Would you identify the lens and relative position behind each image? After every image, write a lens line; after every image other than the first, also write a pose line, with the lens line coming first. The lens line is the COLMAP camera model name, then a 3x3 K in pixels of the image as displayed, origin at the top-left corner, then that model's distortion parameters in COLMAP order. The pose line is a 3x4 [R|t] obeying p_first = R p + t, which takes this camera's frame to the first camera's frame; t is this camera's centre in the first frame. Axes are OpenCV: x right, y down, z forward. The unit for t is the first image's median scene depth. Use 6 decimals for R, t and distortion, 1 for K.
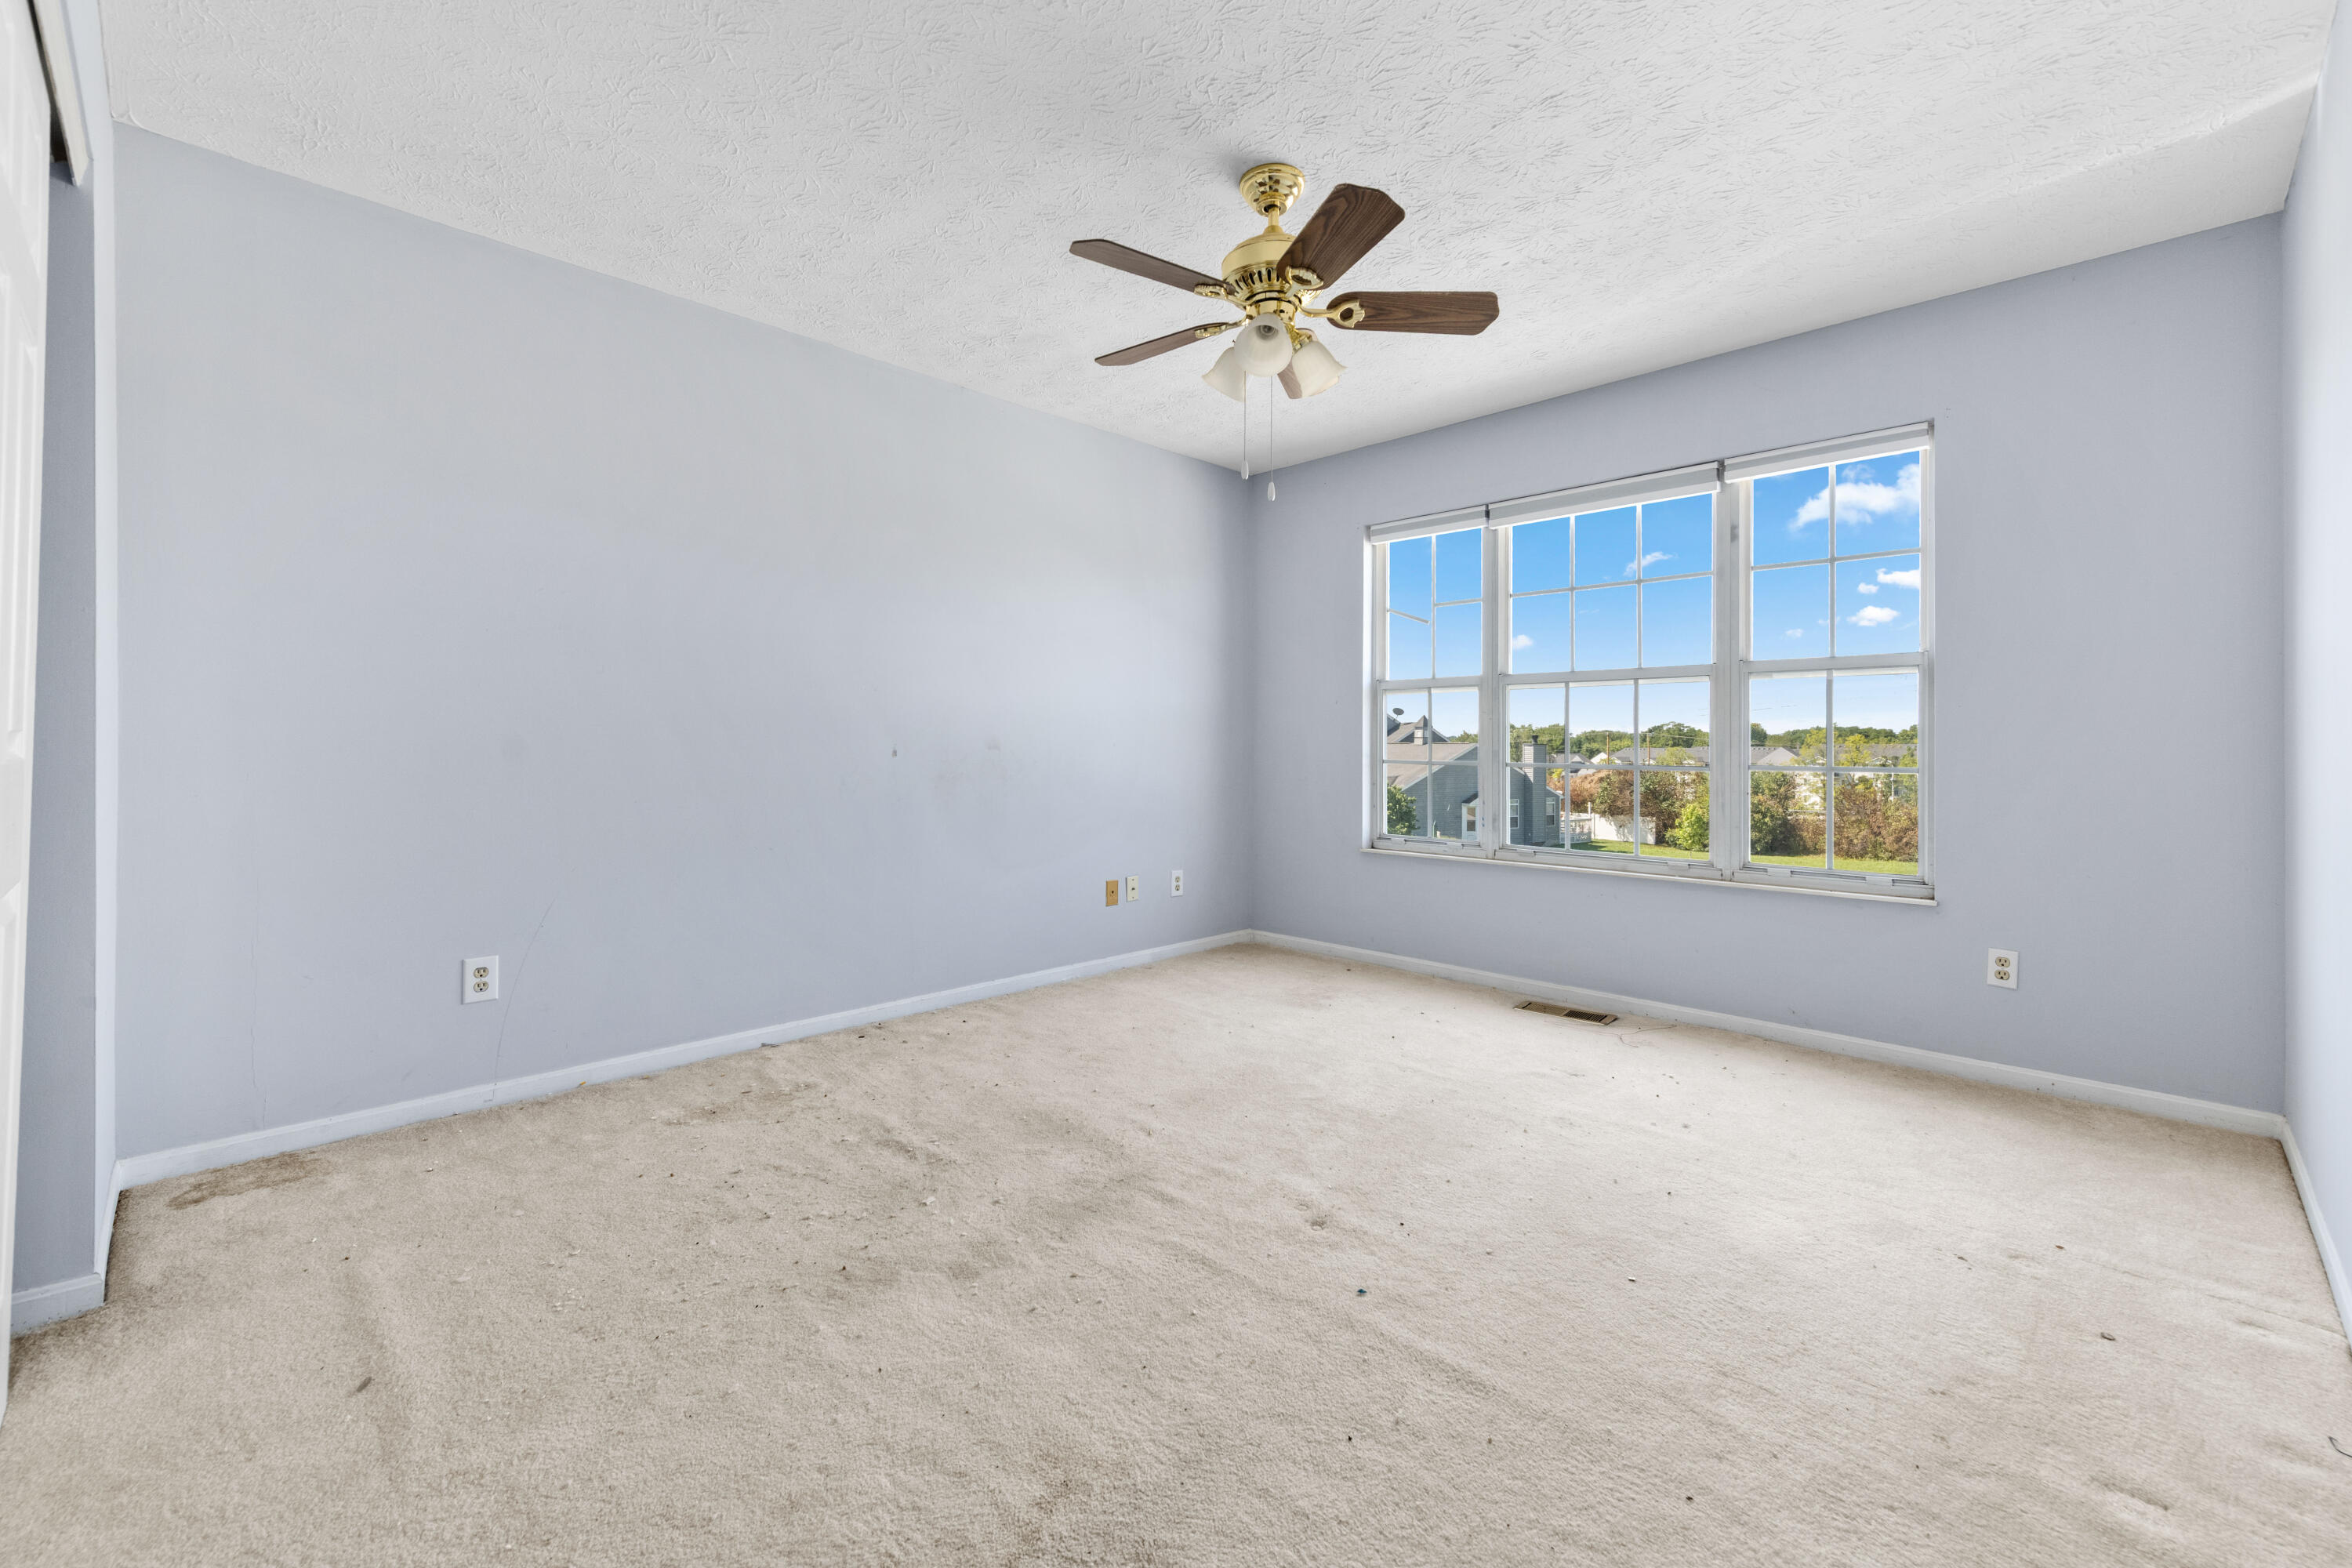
lens RADIAL K [[973.9, 0, 1177.6], [0, 973.9, 739.5], [0, 0, 1]] dist [0.000099, -0.000002]
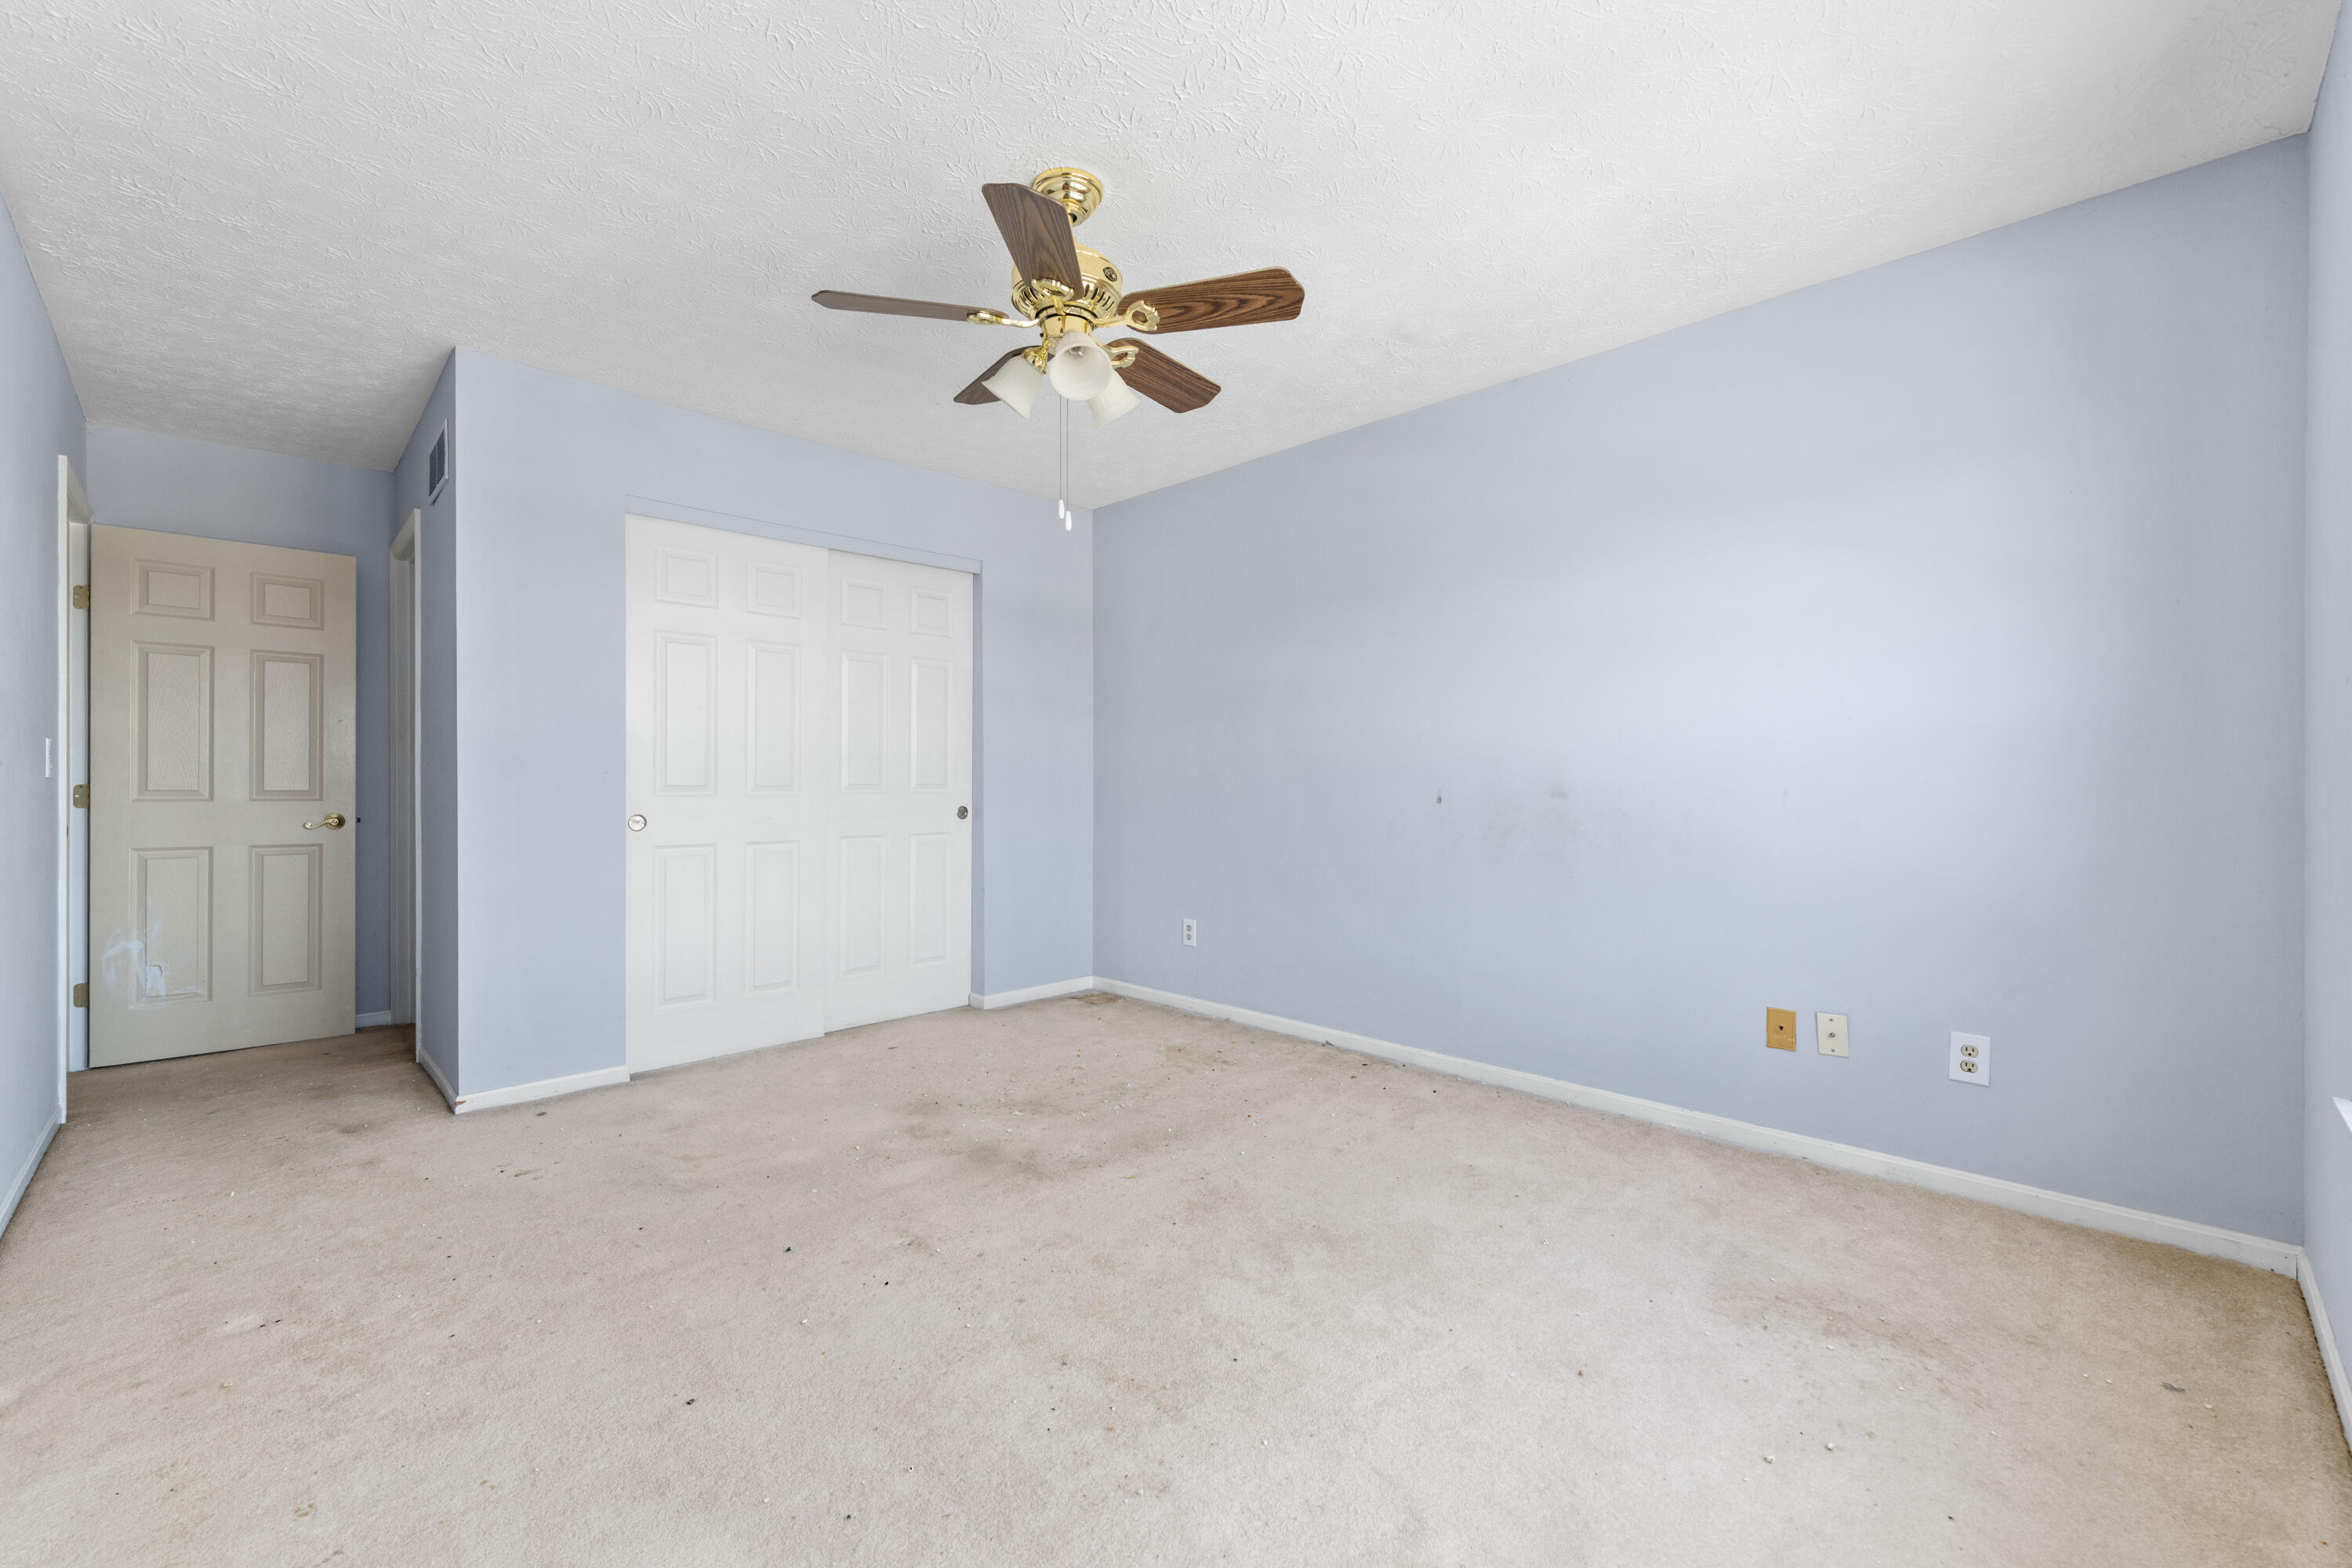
lens RADIAL K [[951.5, 0, 1176.0], [0, 951.5, 784.0], [0, 0, 1]] dist [0.000830, 0.000044]
pose [[-0.020178, -0.008391, -0.999761, 0.872117], [-0.000459, 0.999965, -0.008383, 0.008214], [0.999796, 0.000290, -0.020181, 0.980858]]
